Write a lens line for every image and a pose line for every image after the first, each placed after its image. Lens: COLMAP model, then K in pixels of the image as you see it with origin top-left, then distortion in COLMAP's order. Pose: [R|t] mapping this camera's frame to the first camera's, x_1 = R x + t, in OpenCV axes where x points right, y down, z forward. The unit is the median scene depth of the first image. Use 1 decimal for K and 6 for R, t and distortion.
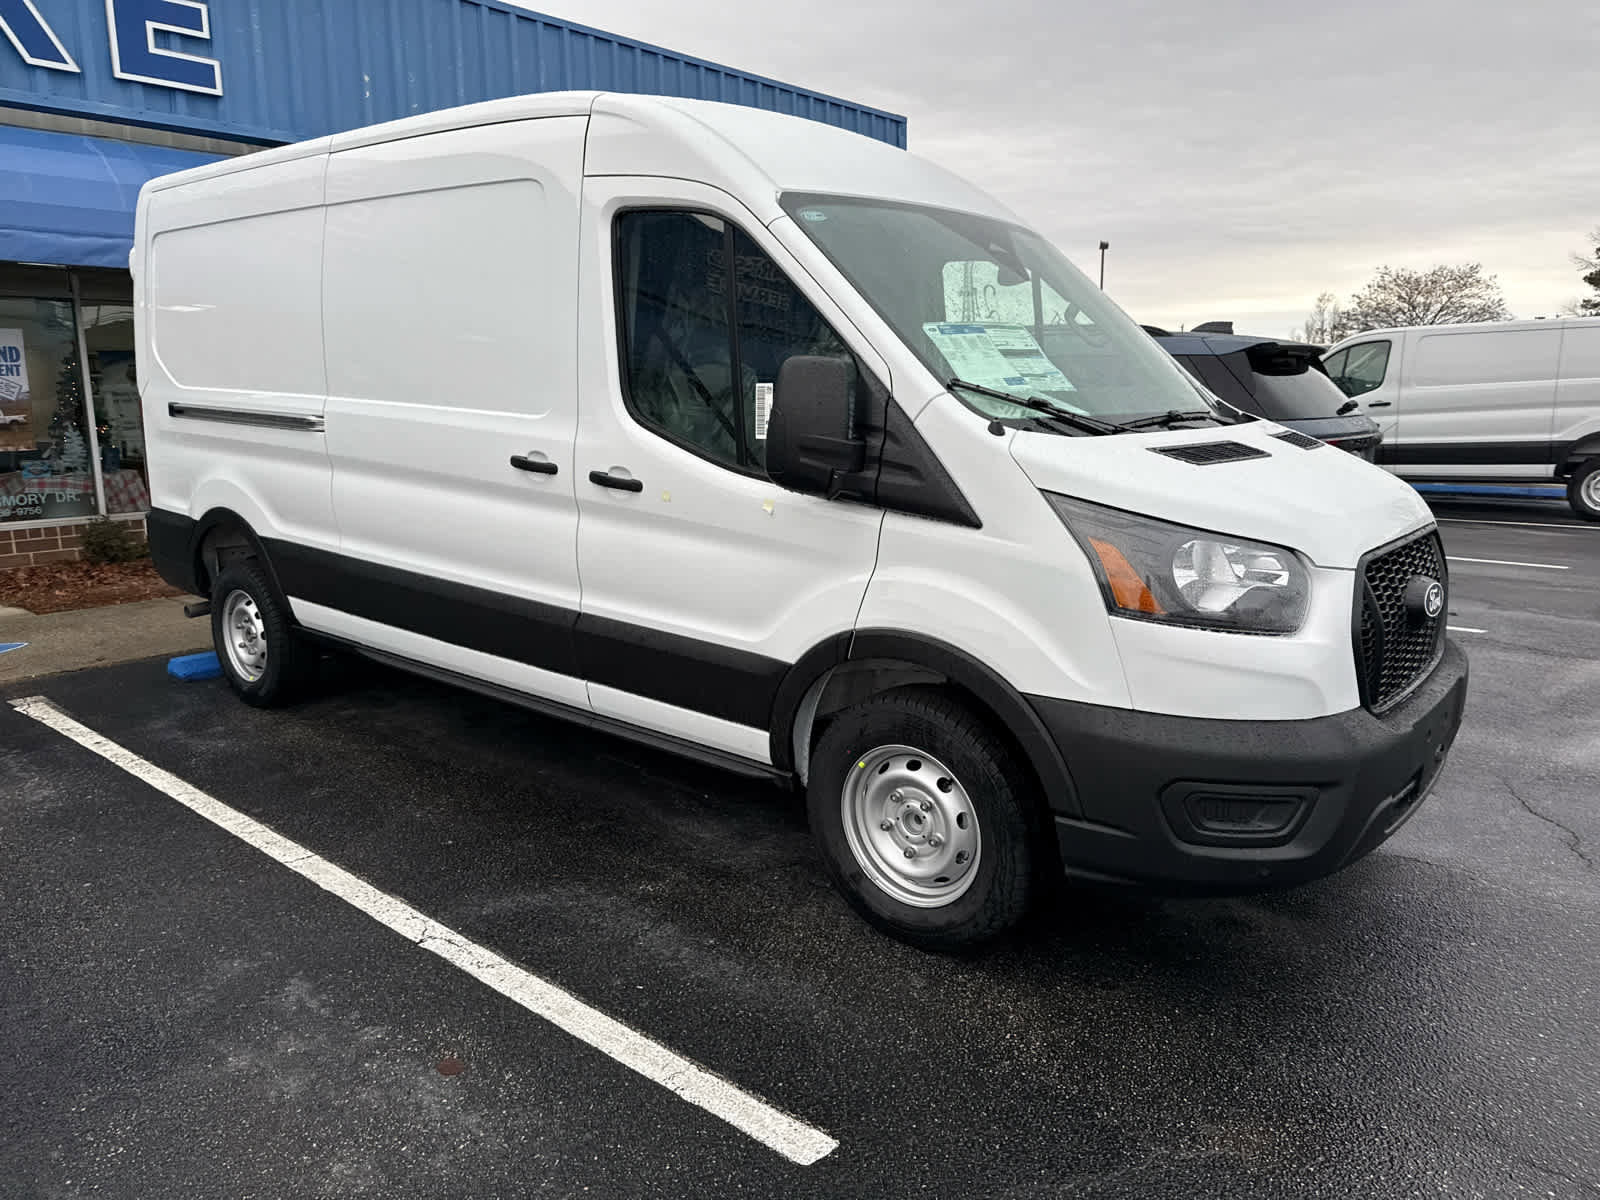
lens RADIAL K [[1135.3, 0, 794.6], [0, 1135.3, 600.7], [0, 0, 1]] dist [0.016833, -0.024405]
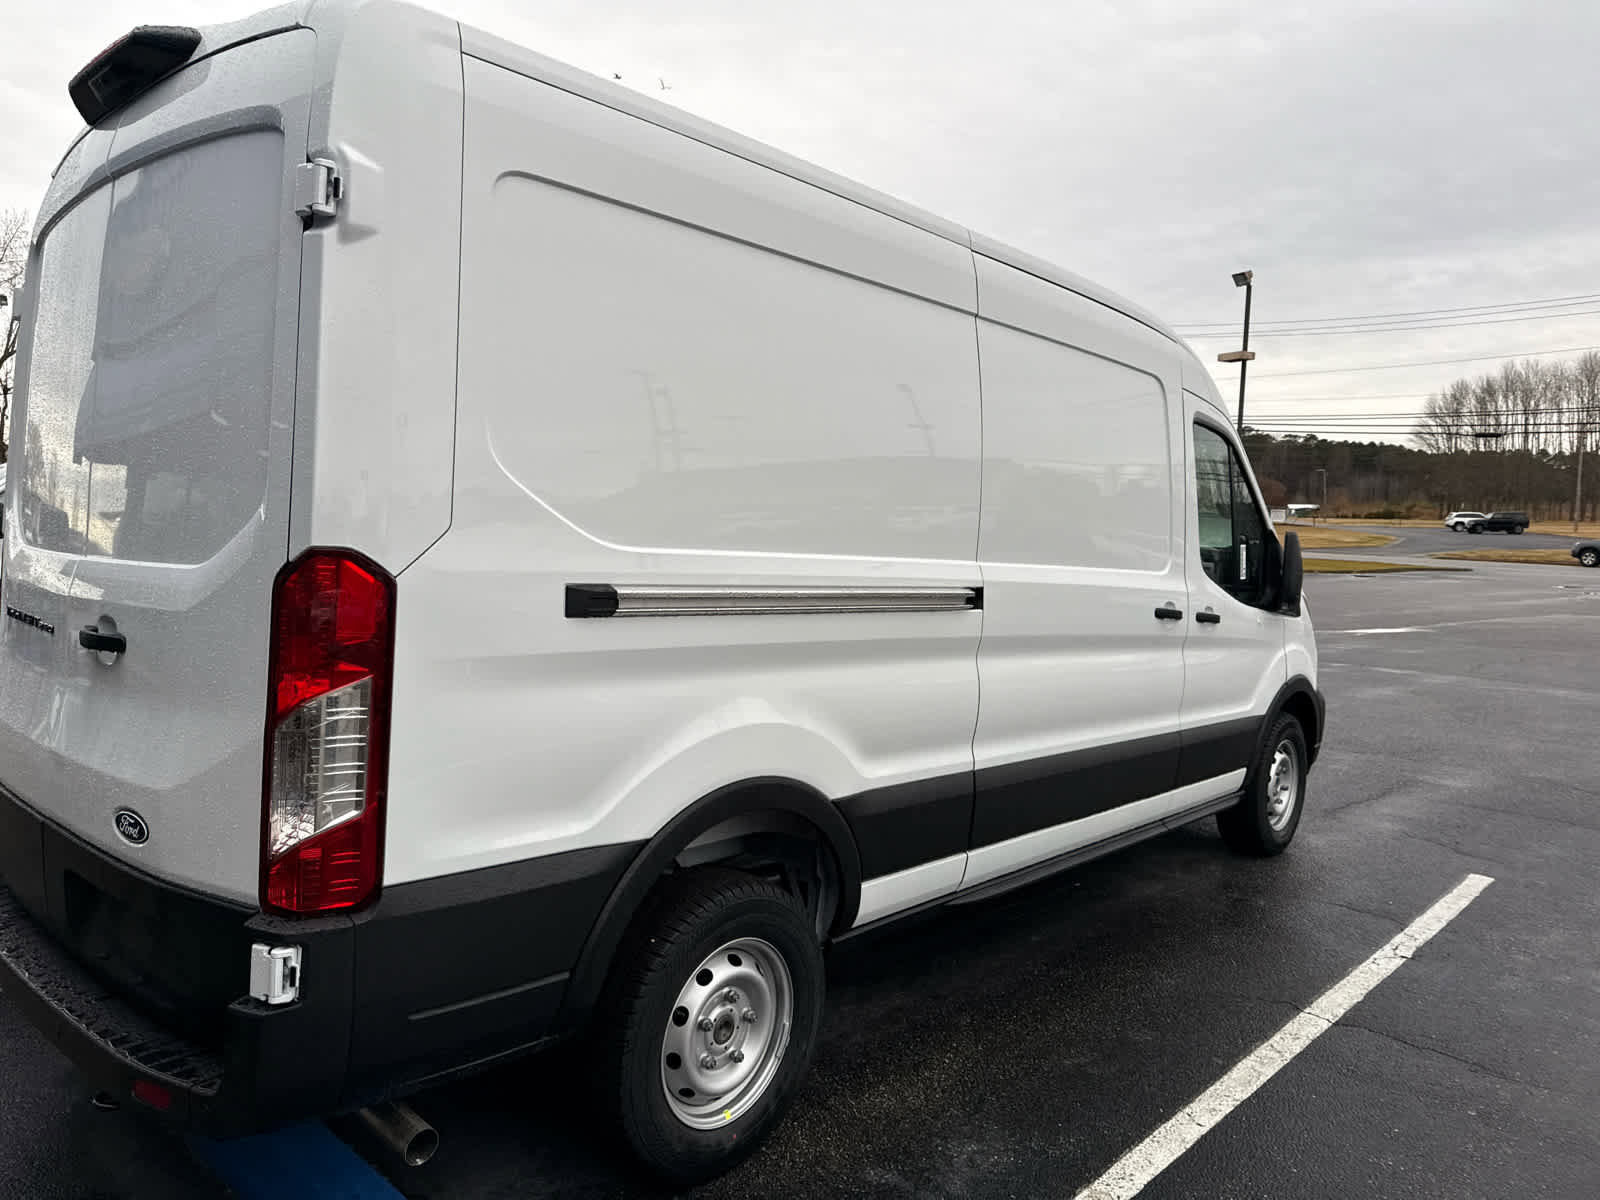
lens RADIAL K [[1135.3, 0, 793.8], [0, 1135.3, 612.7], [0, 0, 1]] dist [0.016833, -0.024405]
pose [[0.039798, -0.073297, 0.996516, -1.530382], [0.166062, 0.983922, 0.065738, -0.285183], [-0.985312, 0.162867, 0.051329, 1.444523]]
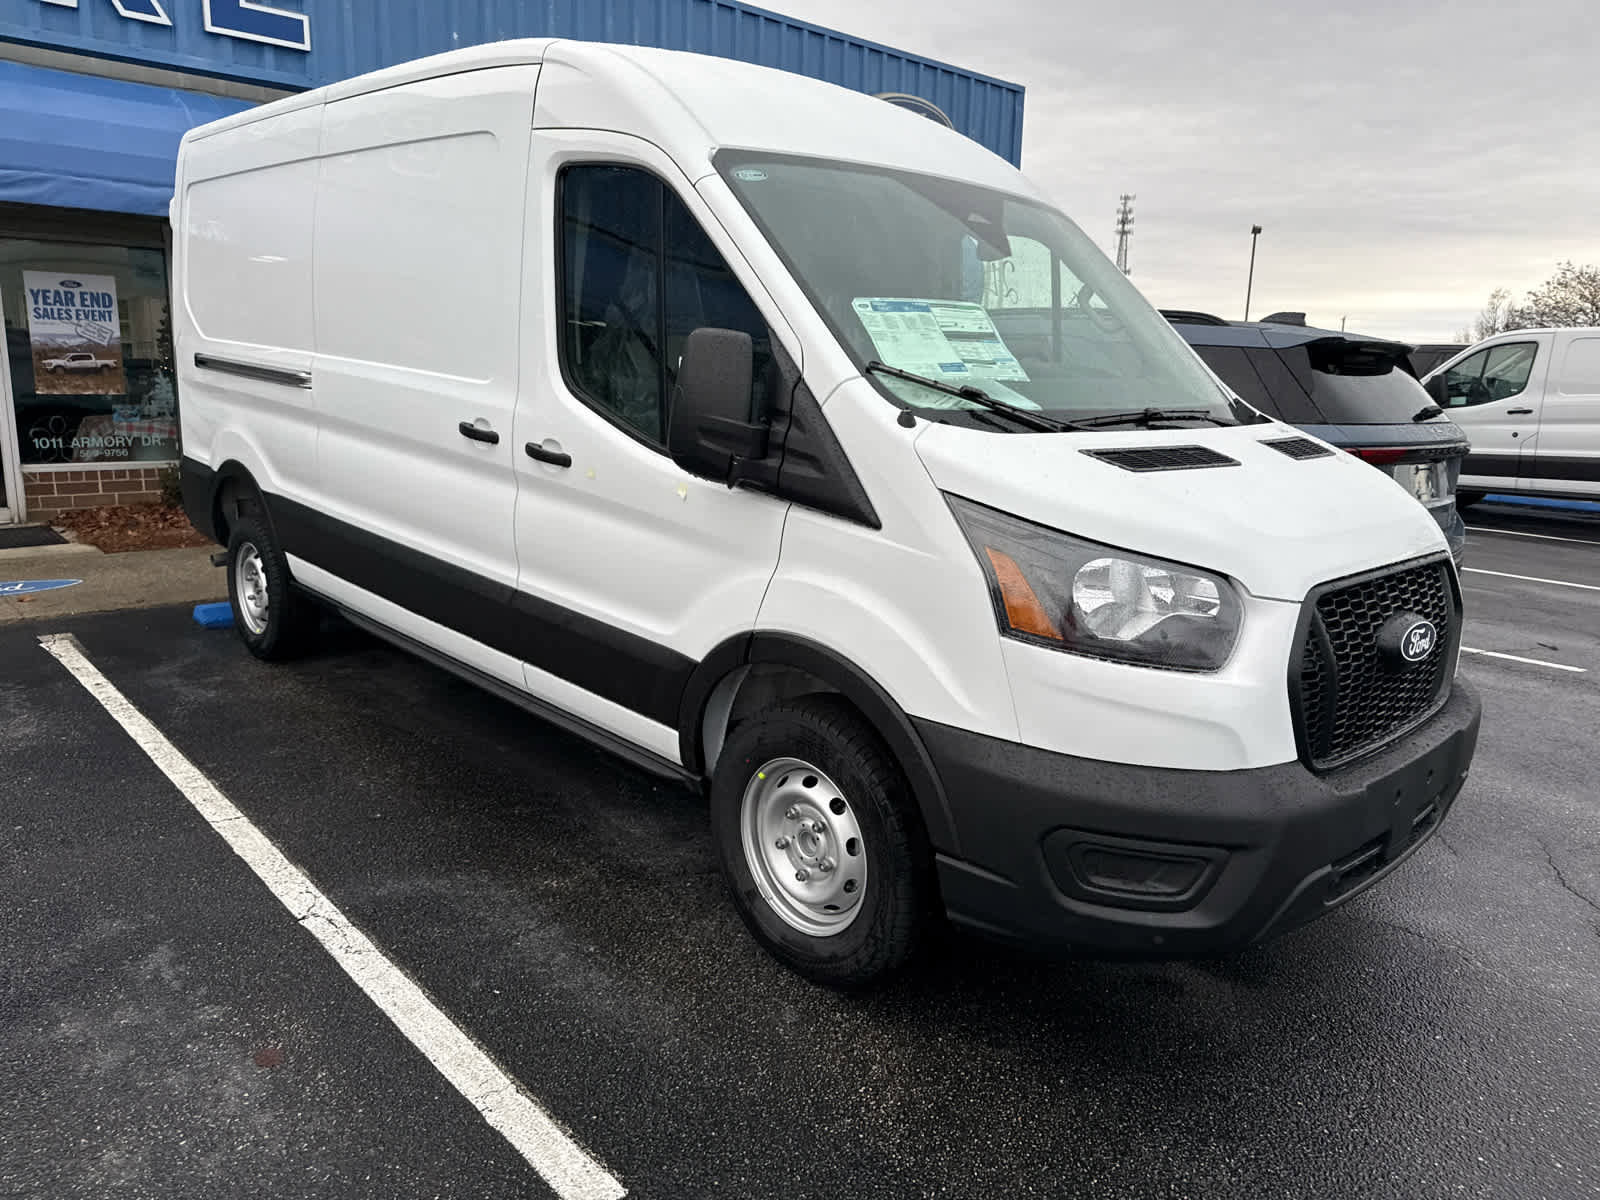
lens RADIAL K [[1135.3, 0, 790.5], [0, 1135.3, 610.9], [0, 0, 1]] dist [0.016833, -0.024405]
pose [[0.991794, 0.066468, -0.109209, 0.160282], [-0.063264, 0.997466, 0.032549, -0.019433], [0.111096, -0.025373, 0.993486, 0.078220]]
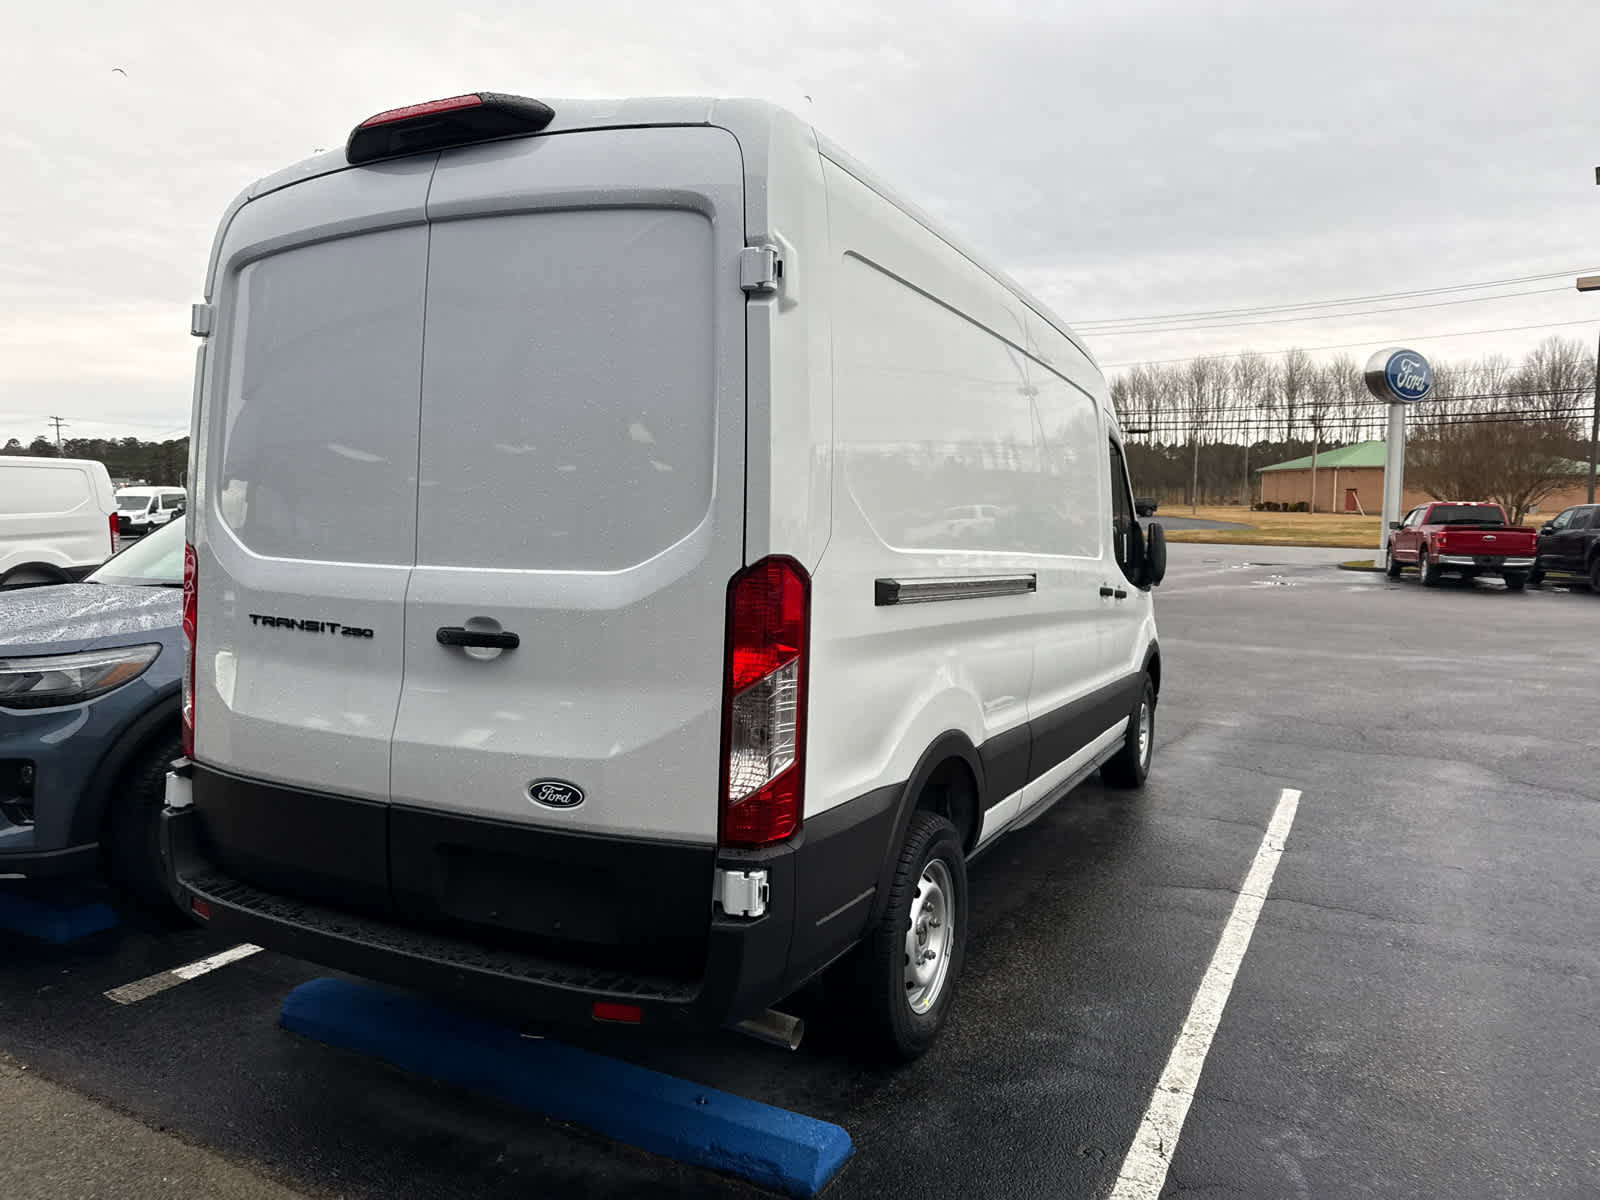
lens RADIAL K [[1135.3, 0, 794.6], [0, 1135.3, 610.5], [0, 0, 1]] dist [0.016833, -0.024405]
pose [[-0.232868, -0.077148, 0.969444, -1.670082], [0.174073, 0.977443, 0.119598, -0.367021], [-0.956803, 0.196605, -0.214186, 1.846352]]
